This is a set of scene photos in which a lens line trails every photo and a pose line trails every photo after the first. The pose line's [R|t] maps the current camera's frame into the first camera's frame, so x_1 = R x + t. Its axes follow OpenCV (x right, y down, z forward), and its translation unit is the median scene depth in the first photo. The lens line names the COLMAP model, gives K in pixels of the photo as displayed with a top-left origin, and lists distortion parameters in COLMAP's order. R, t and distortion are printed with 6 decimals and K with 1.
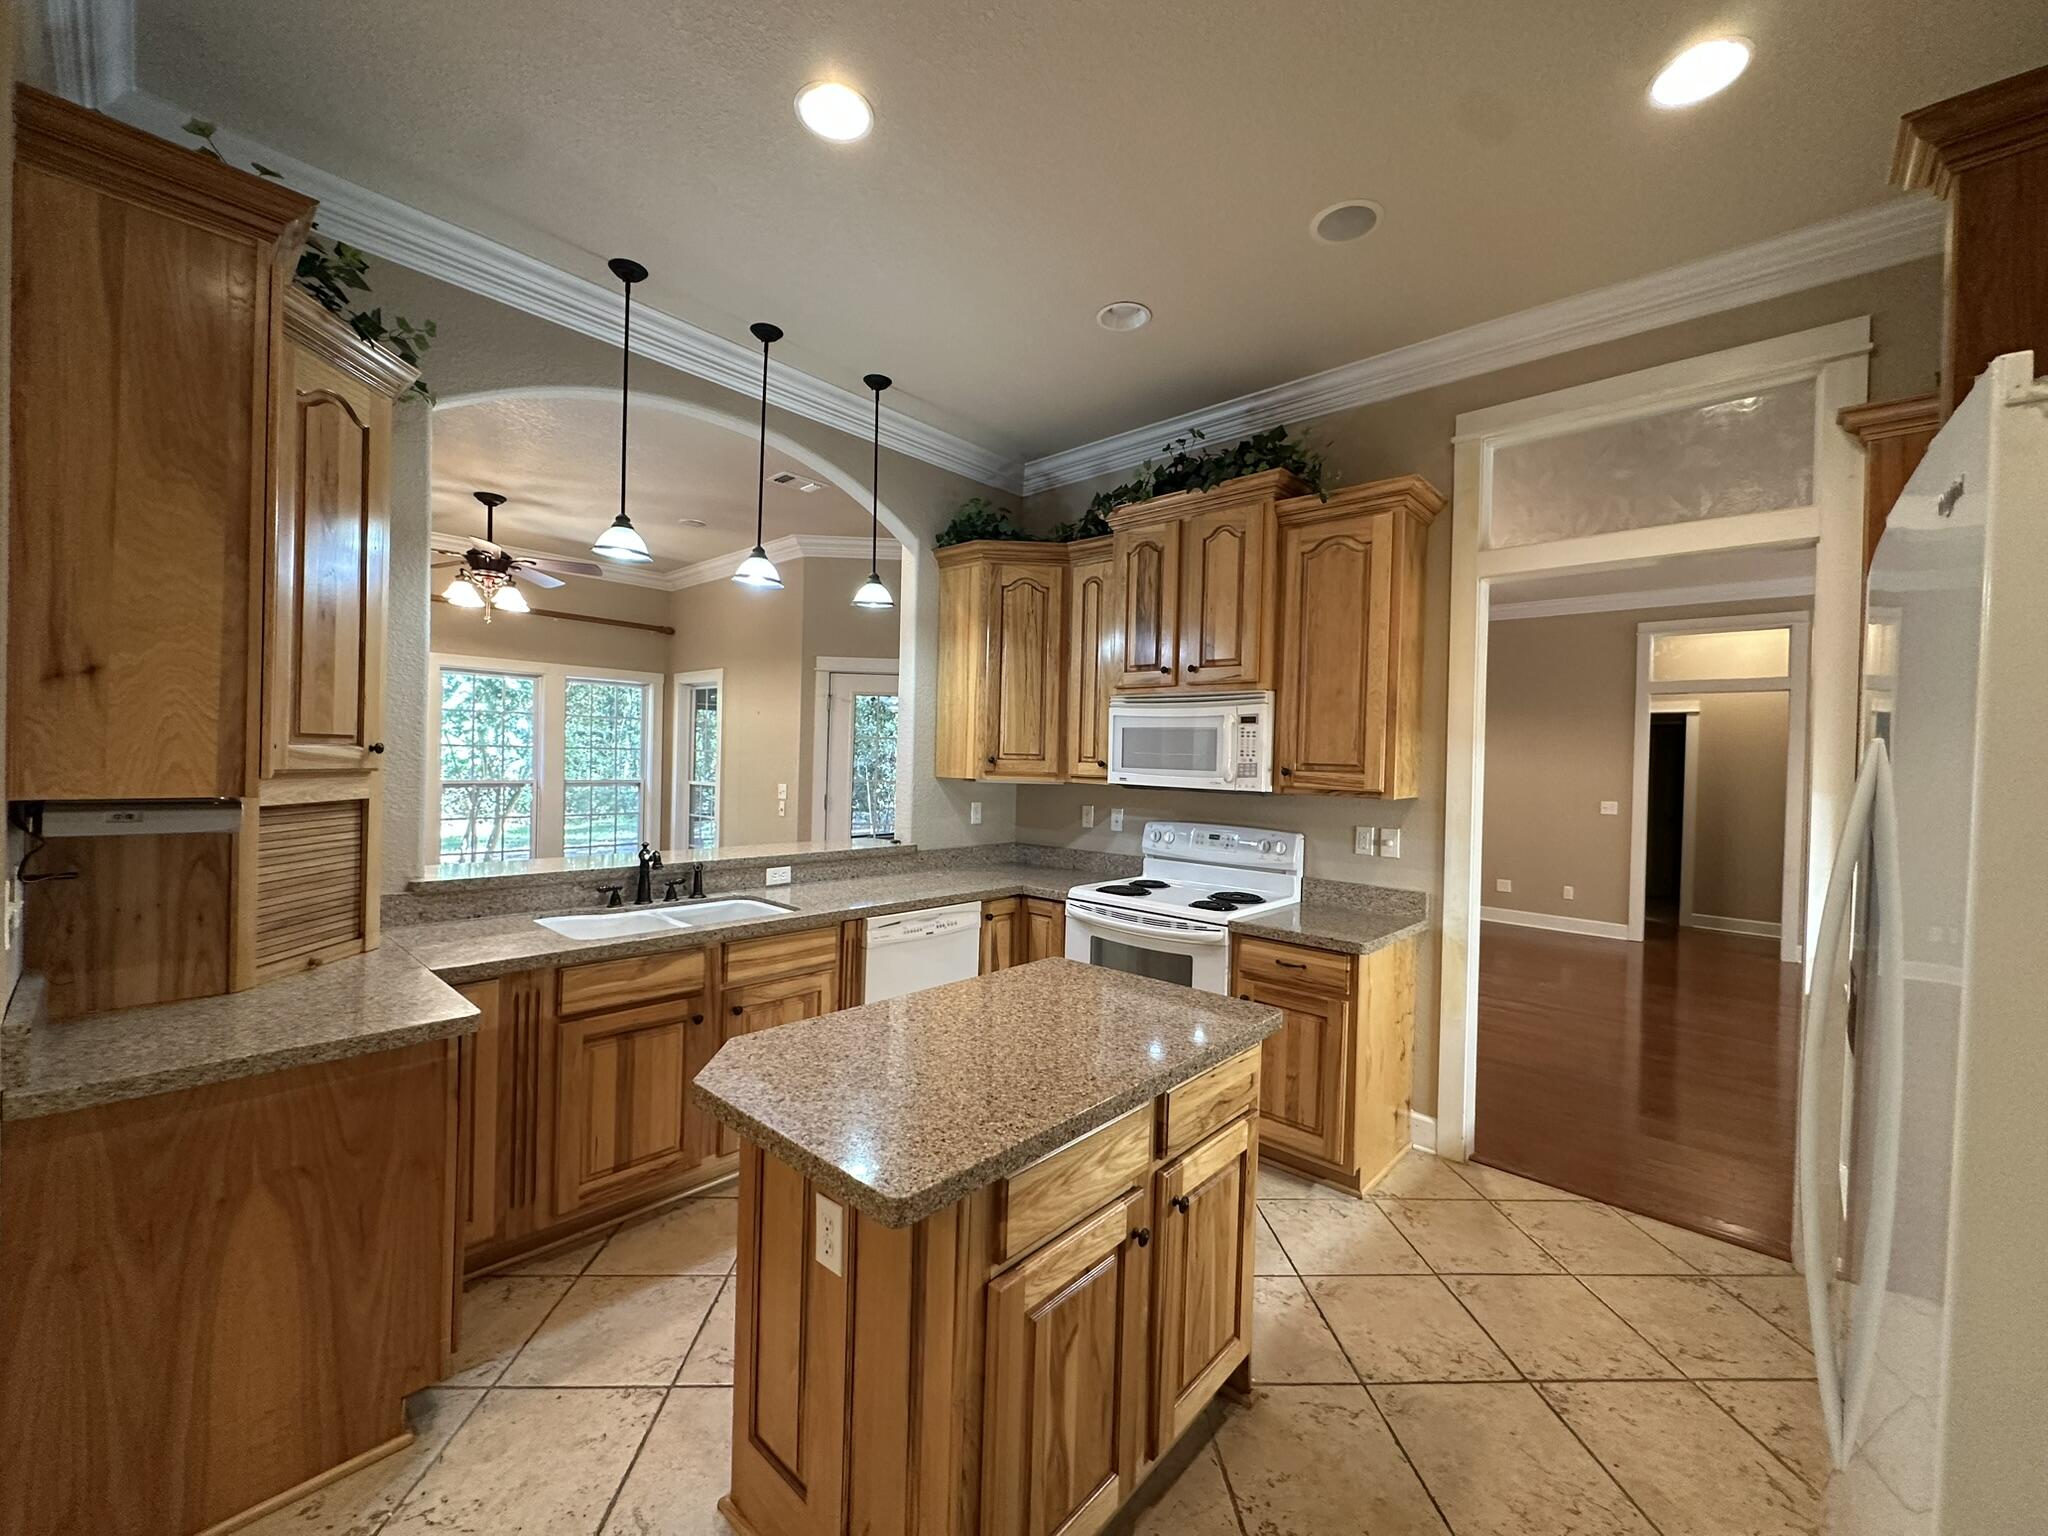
lens RADIAL K [[825.4, 0, 1023.7], [0, 825.4, 759.3], [0, 0, 1]] dist [-0.000451, 0.000017]
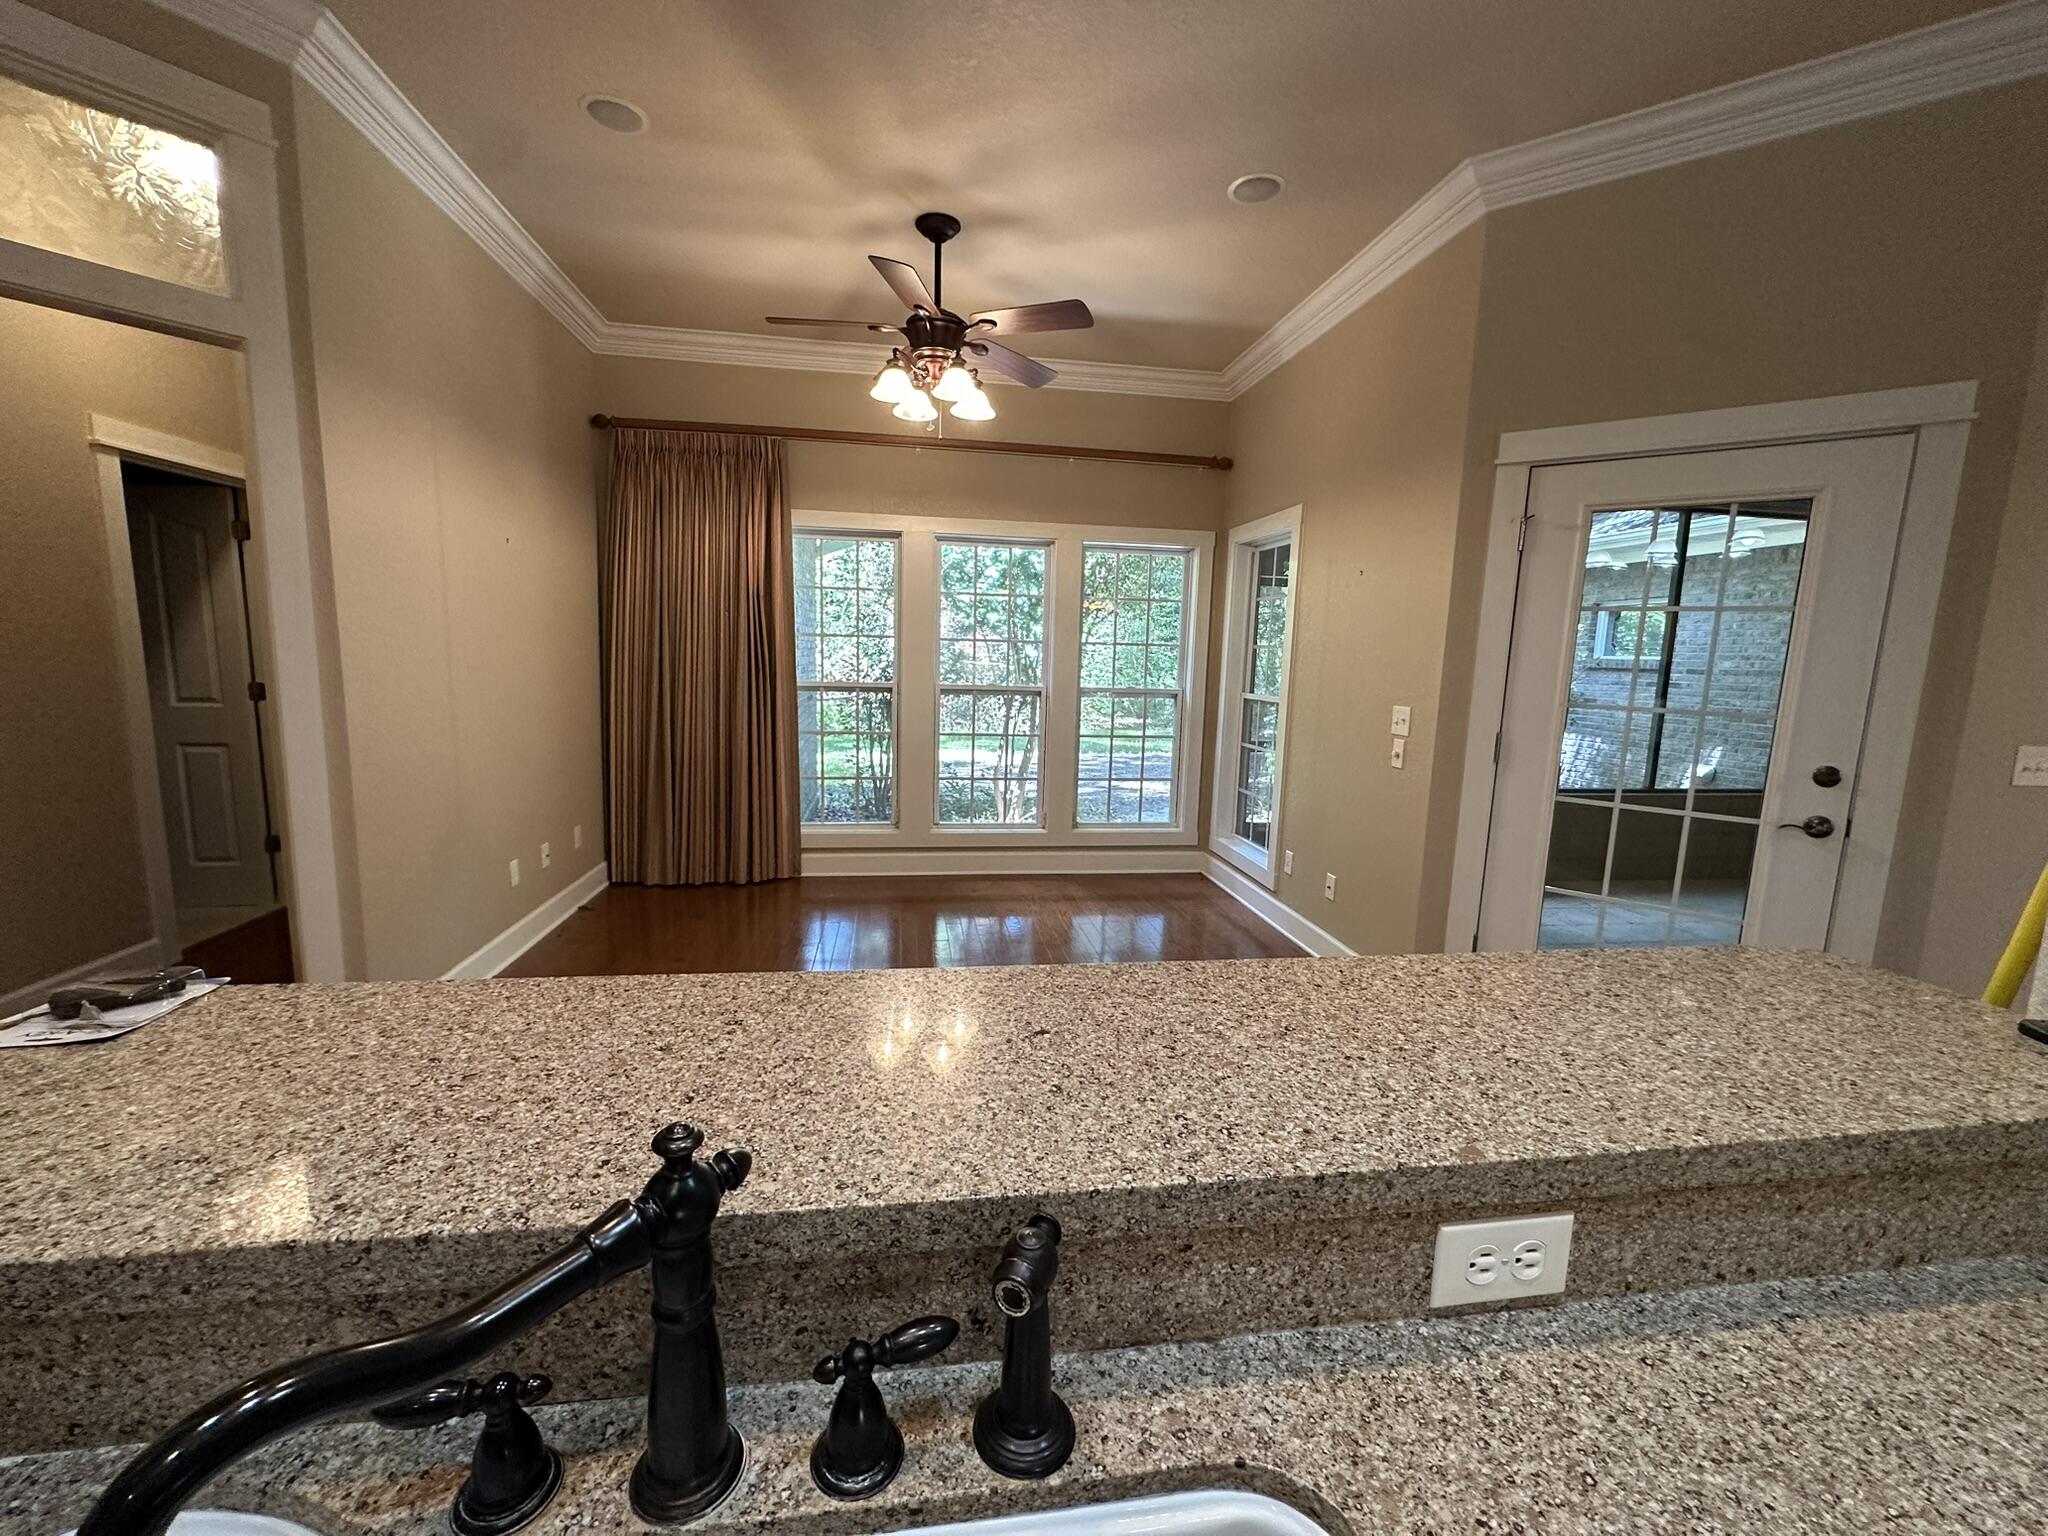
lens RADIAL K [[825.4, 0, 1023.7], [0, 825.4, 759.3], [0, 0, 1]] dist [-0.000451, 0.000017]
pose [[0.780368, 0.081592, -0.619974, -0.178650], [-0.011836, 0.993201, 0.115813, 0.006951], [0.625208, -0.083038, 0.776028, 0.519649]]
